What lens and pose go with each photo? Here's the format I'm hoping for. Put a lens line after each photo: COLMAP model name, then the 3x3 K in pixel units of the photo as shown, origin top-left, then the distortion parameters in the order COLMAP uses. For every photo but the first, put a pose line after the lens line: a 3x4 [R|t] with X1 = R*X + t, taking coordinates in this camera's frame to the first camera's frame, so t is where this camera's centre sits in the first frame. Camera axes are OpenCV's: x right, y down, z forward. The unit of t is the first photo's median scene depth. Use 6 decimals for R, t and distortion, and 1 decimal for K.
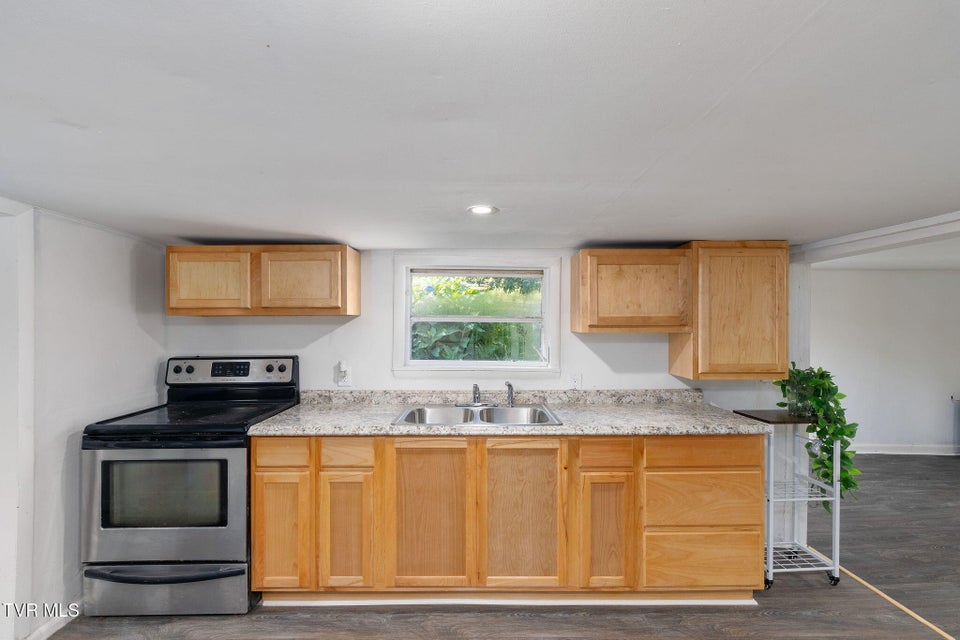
lens RADIAL K [[425.2, 0, 478.3], [0, 425.2, 325.7], [0, 0, 1]] dist [-0.004509, -0.000036]
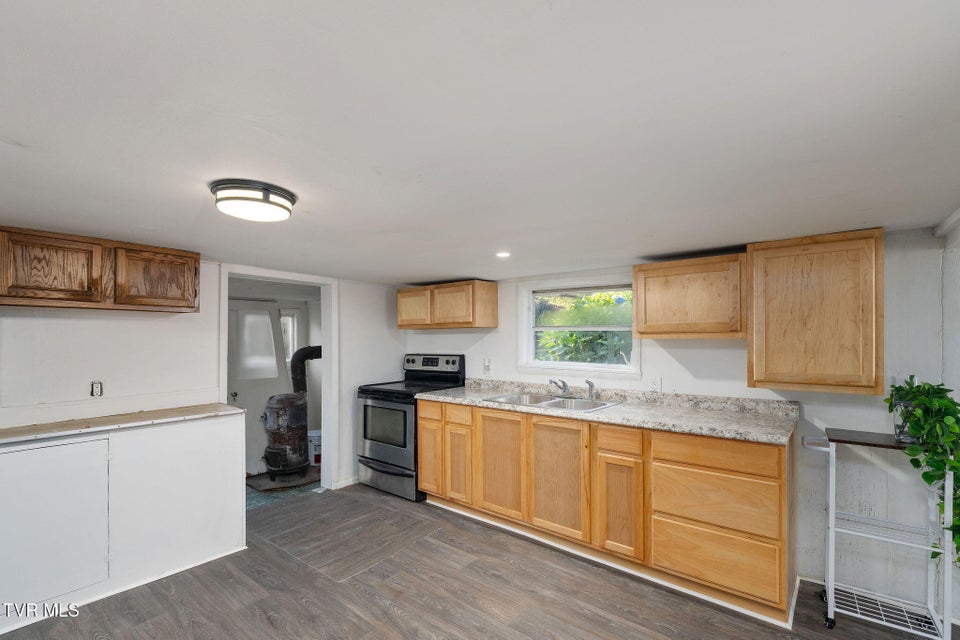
lens RADIAL K [[425.2, 0, 478.3], [0, 425.2, 339.2], [0, 0, 1]] dist [-0.004509, -0.000036]
pose [[0.768546, 0.000216, -0.639795, 0.724275], [0.004641, 0.999972, 0.005913, 0.009475], [0.639778, -0.007513, 0.768523, -0.152768]]
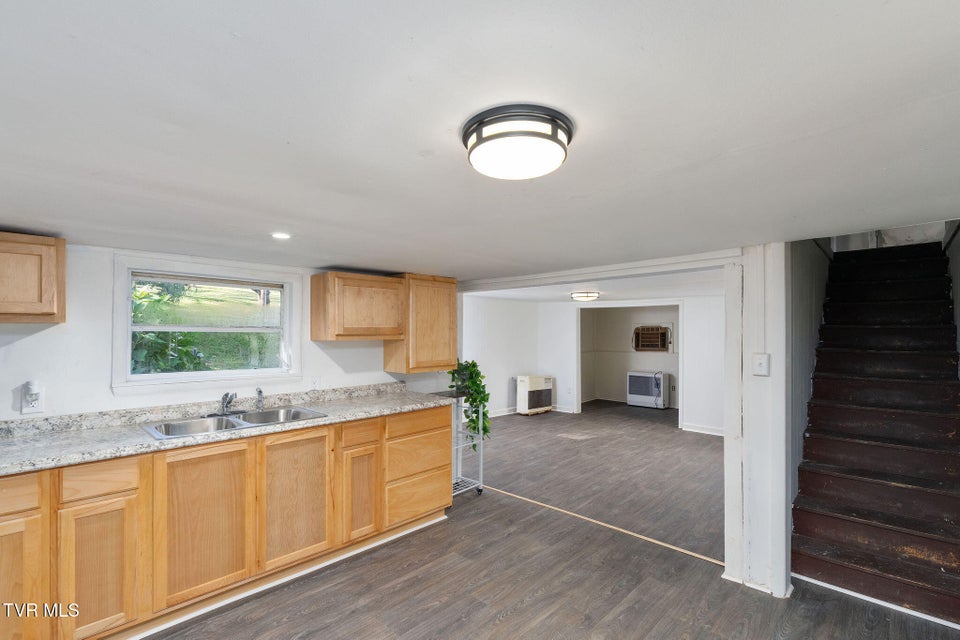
lens RADIAL K [[435.0, 0, 474.6], [0, 435.0, 329.0], [0, 0, 1]] dist [-0.019764, 0.001716]
pose [[0.706071, 0.004479, 0.708127, -0.376633], [0.004240, 0.999935, -0.010552, -0.001966], [-0.708128, 0.010453, 0.706006, -0.174404]]
